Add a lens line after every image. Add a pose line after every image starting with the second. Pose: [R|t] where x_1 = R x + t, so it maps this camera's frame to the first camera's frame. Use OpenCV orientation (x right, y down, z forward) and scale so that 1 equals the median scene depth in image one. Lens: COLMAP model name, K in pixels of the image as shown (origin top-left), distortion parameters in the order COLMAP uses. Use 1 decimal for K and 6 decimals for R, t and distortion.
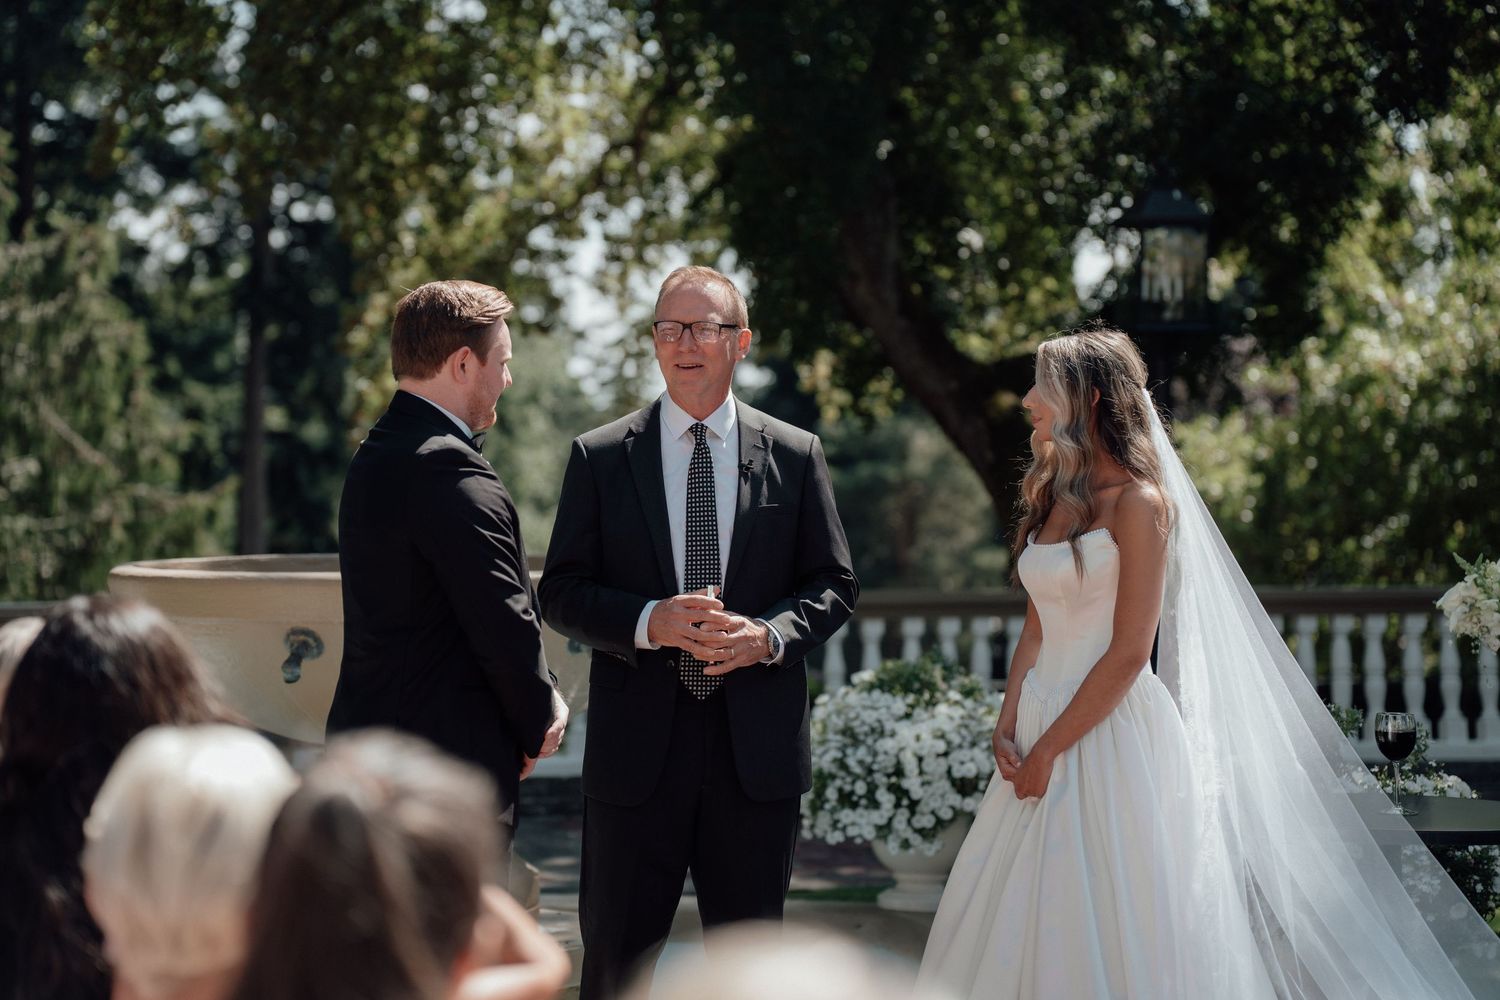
lens RADIAL K [[3936.1, 0, 759.6], [0, 3936.1, 502.2], [0, 0, 1]] dist [0.947637, 0.000000]
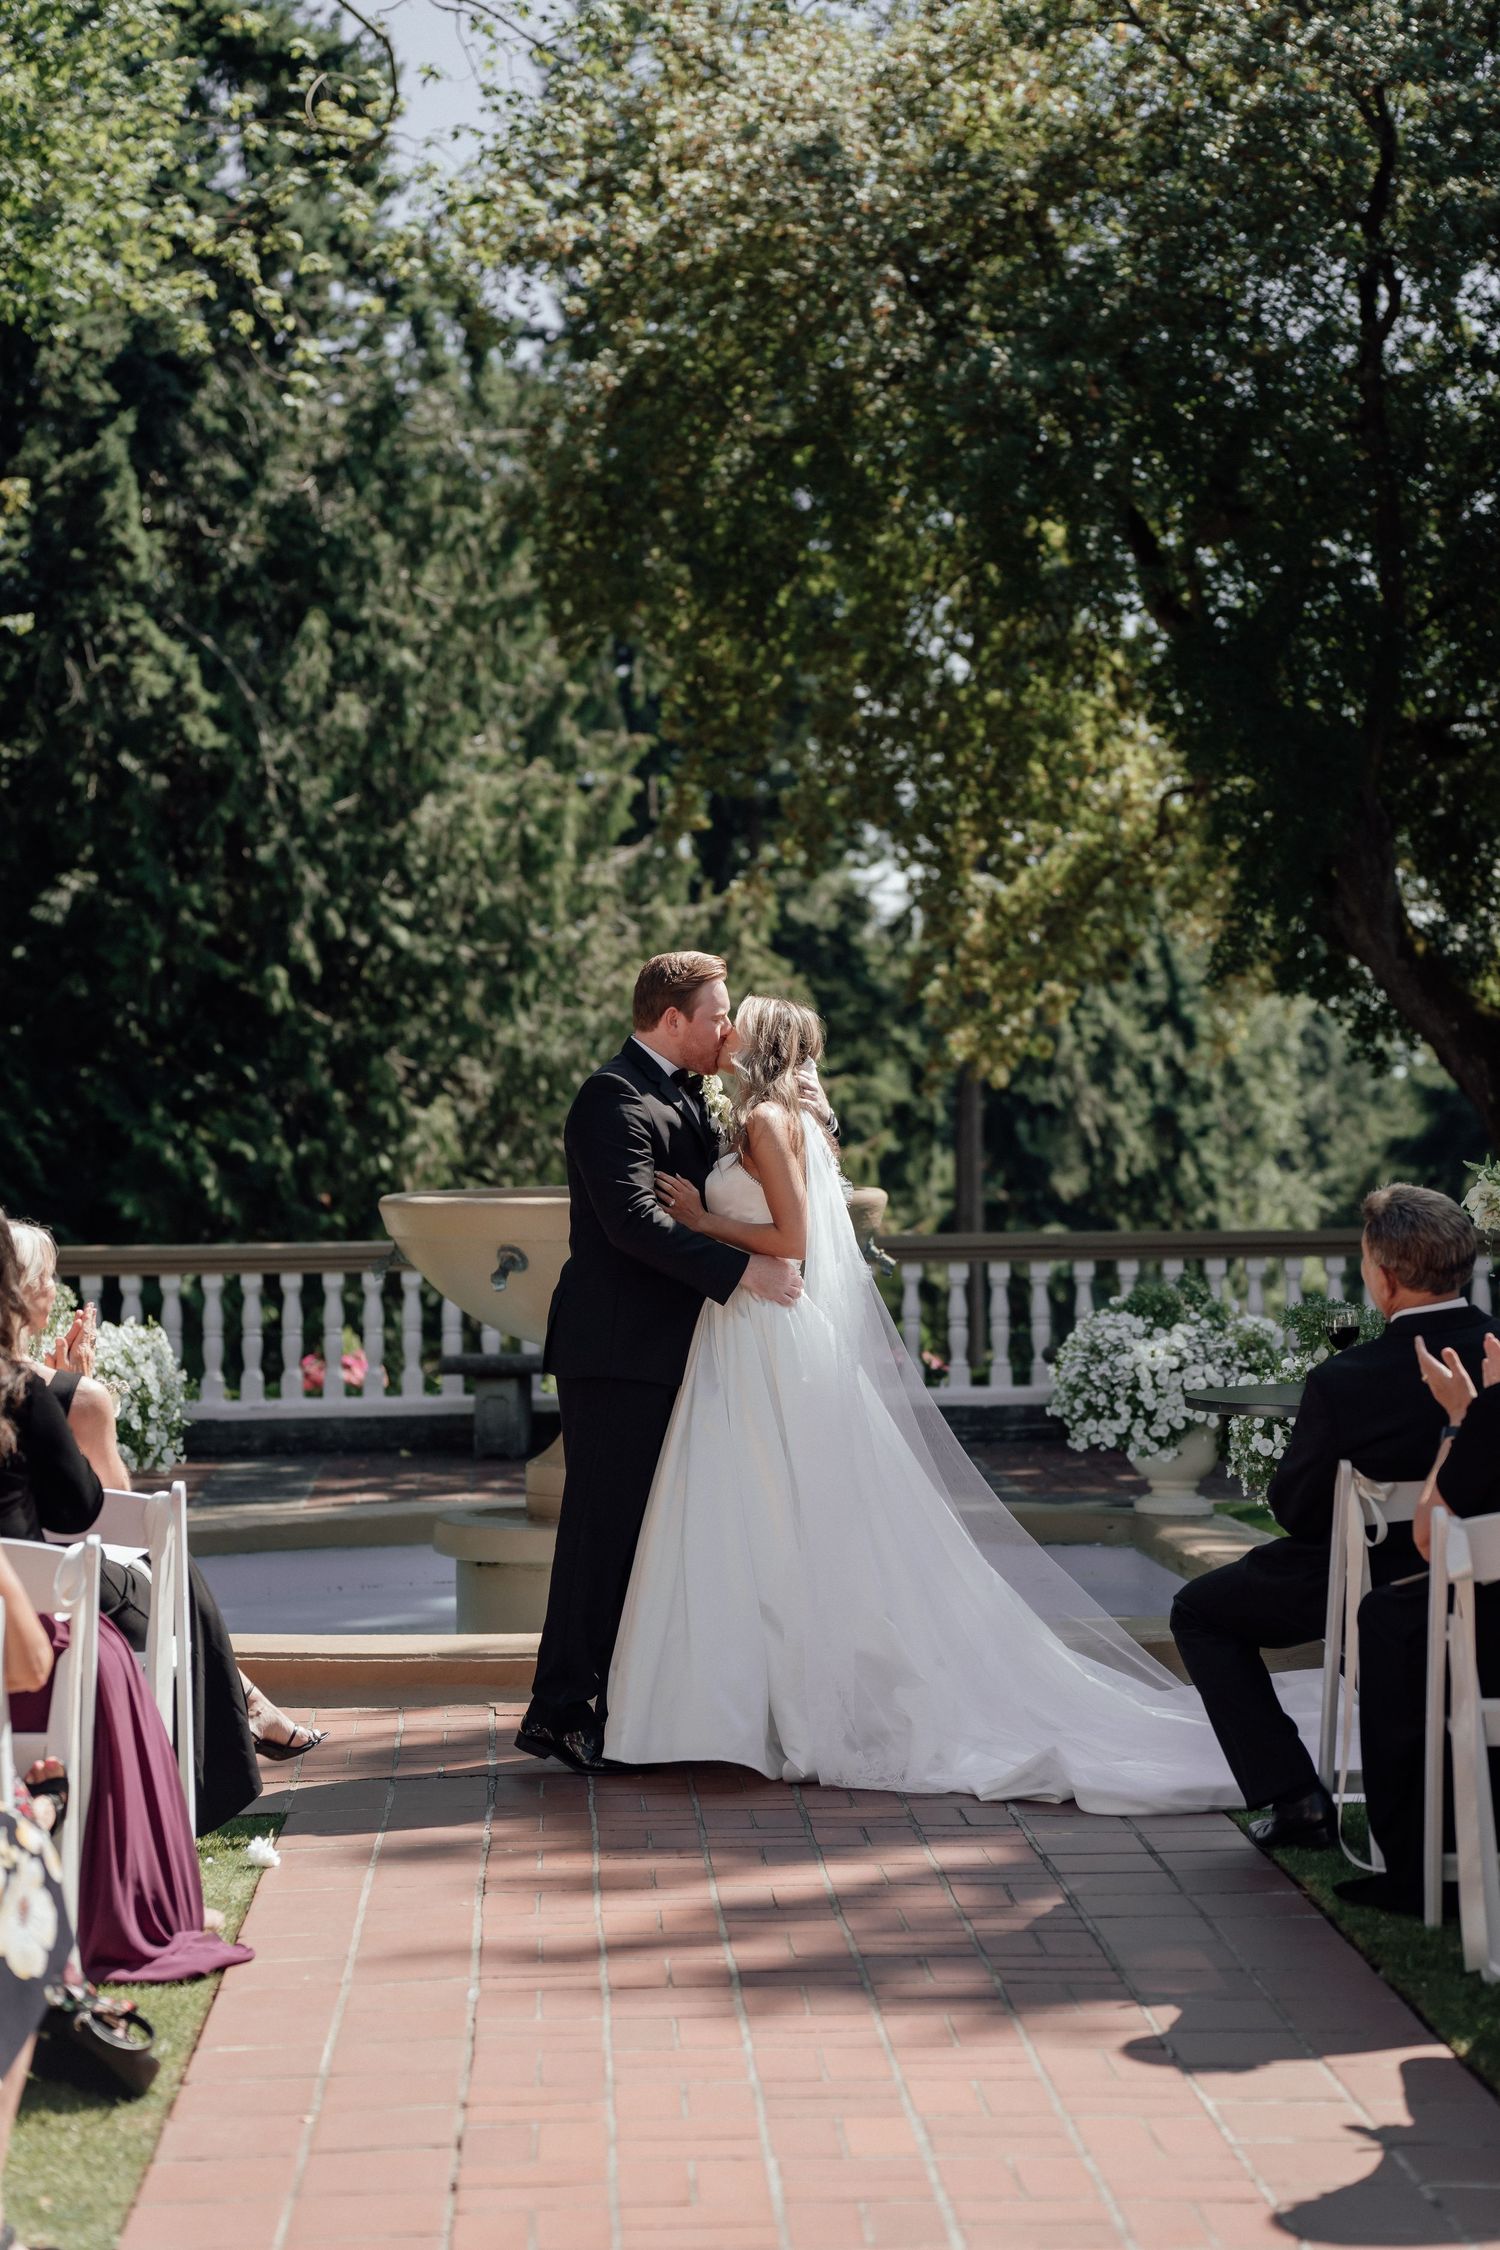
lens RADIAL K [[4189.5, 0, 719.0], [0, 4189.5, 1086.7], [0, 0, 1]] dist [0.526019, 0.000000]
pose [[0.980430, -0.011236, -0.196545, 0.151488], [0.007970, 0.999817, -0.017402, 0.005302], [0.196705, 0.015495, 0.980340, -0.161776]]
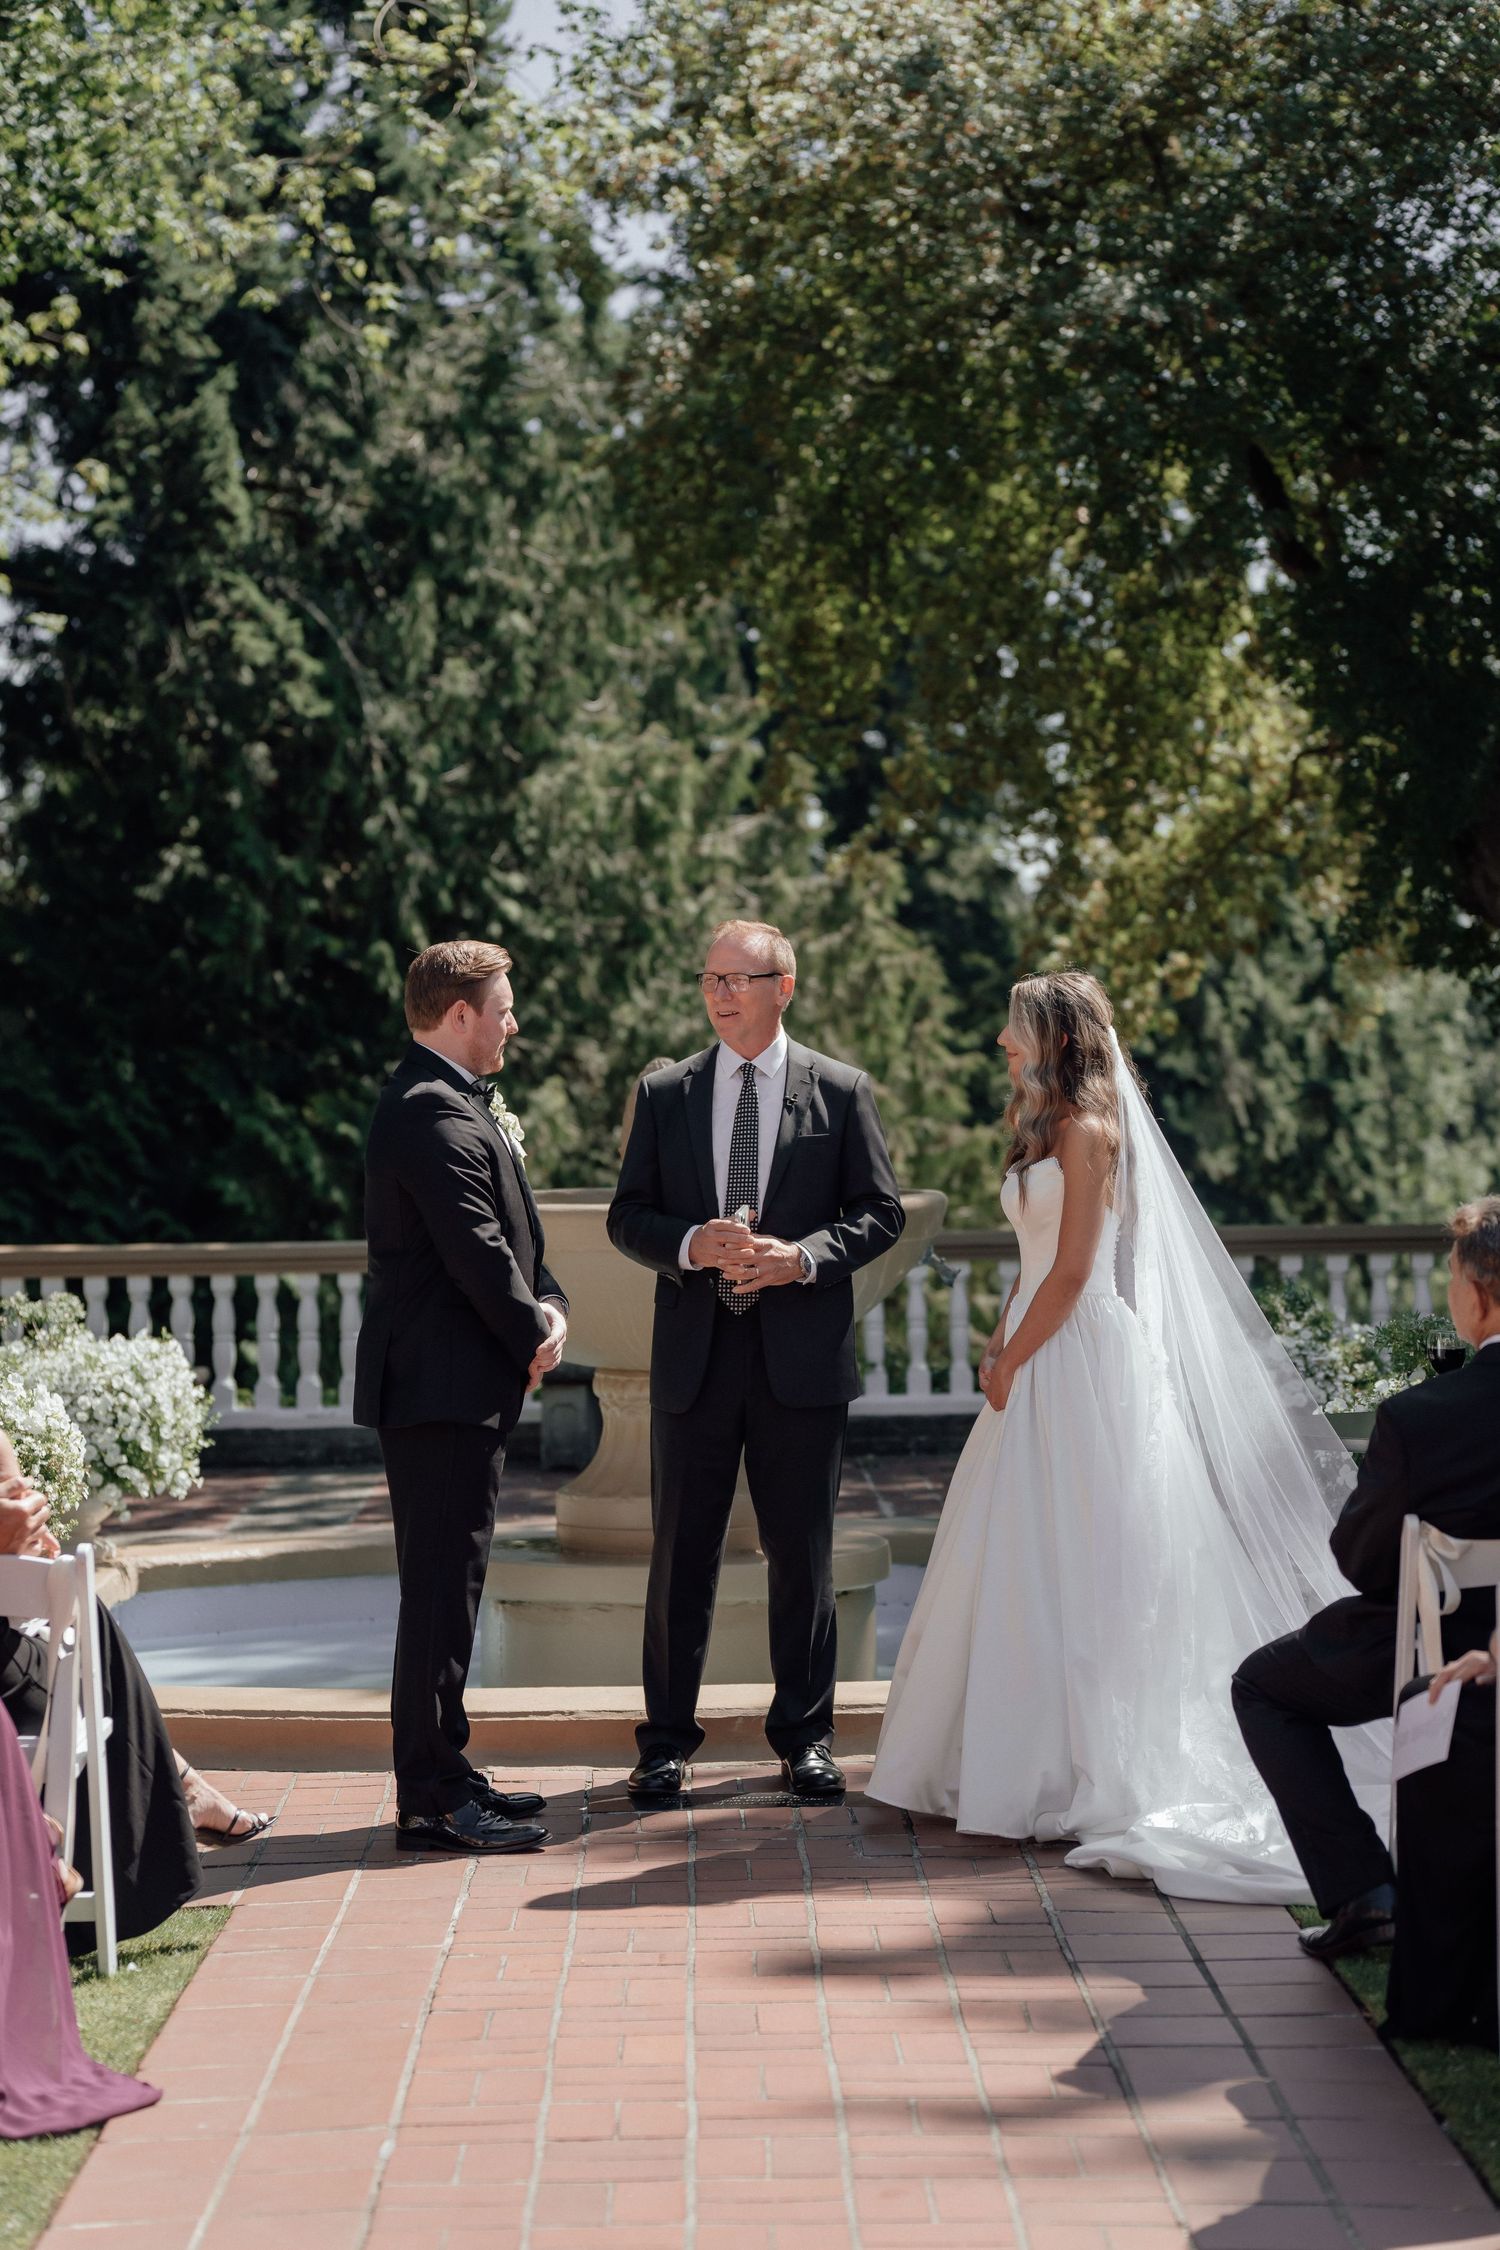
lens RADIAL K [[4295.7, 0, 720.3], [0, 4295.7, 1107.4], [0, 0, 1]] dist [0.556058, 0.000000]
pose [[0.973284, -0.013382, -0.229214, 0.161575], [0.012079, 0.999902, -0.007087, 0.000216], [0.229286, 0.004129, 0.973350, -0.095364]]
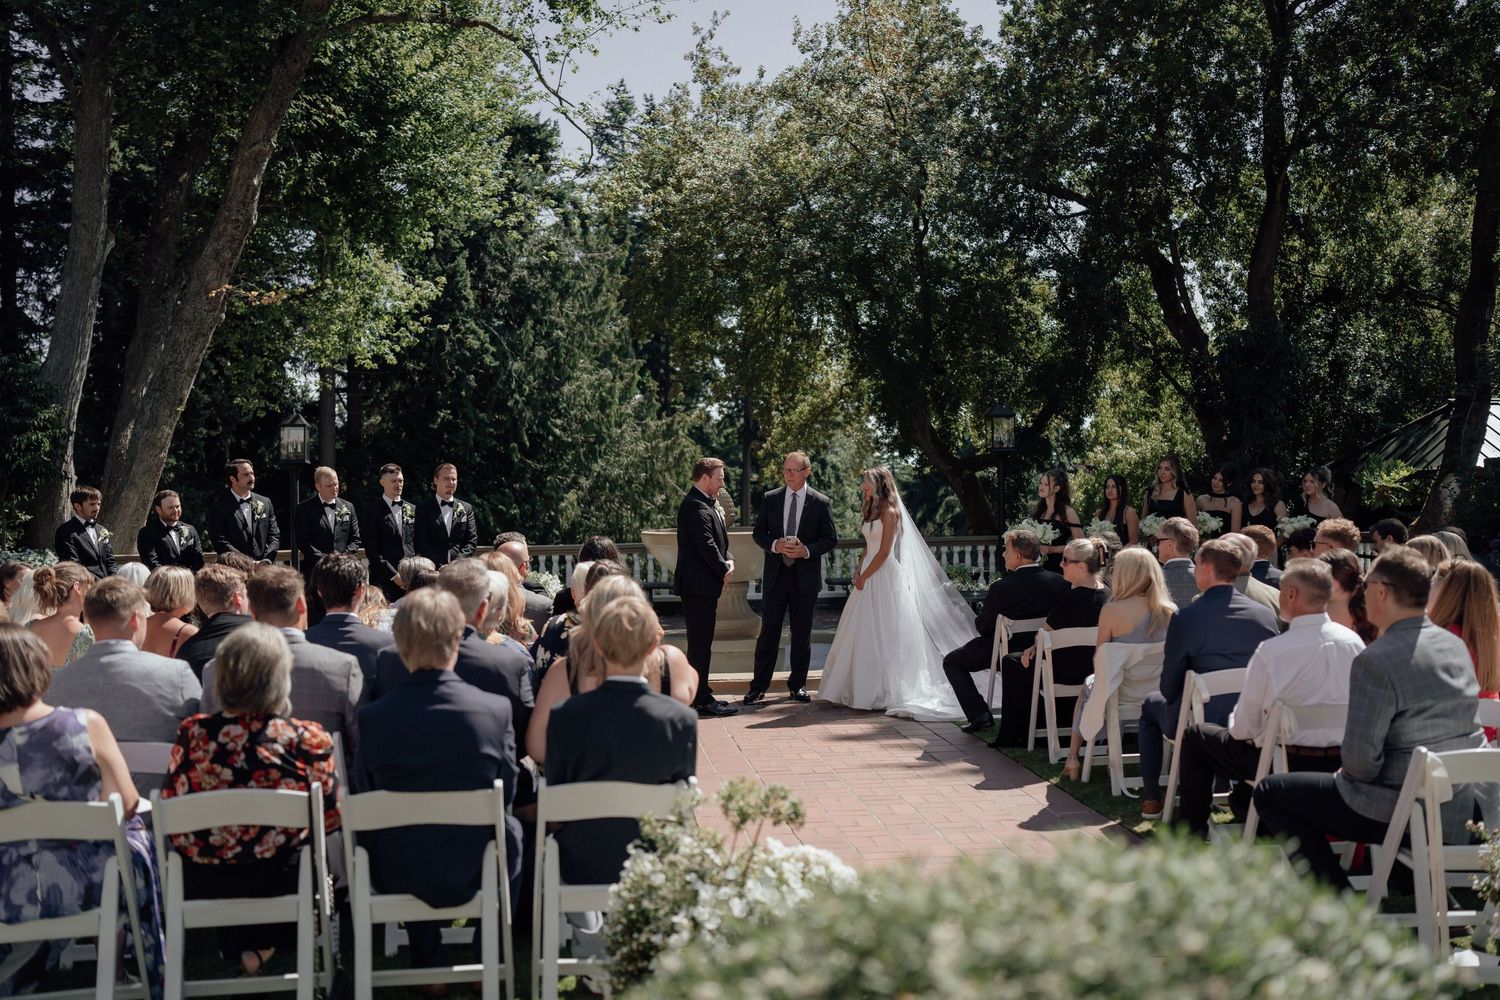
lens RADIAL K [[1522.4, 0, 745.1], [0, 1522.4, 501.0], [0, 0, 1]] dist [-0.087454, 0.000000]
pose [[0.991168, -0.012921, -0.131979, 0.090537], [0.012501, 0.999914, -0.004009, -0.003942], [0.132019, 0.002324, 0.991244, -0.275253]]
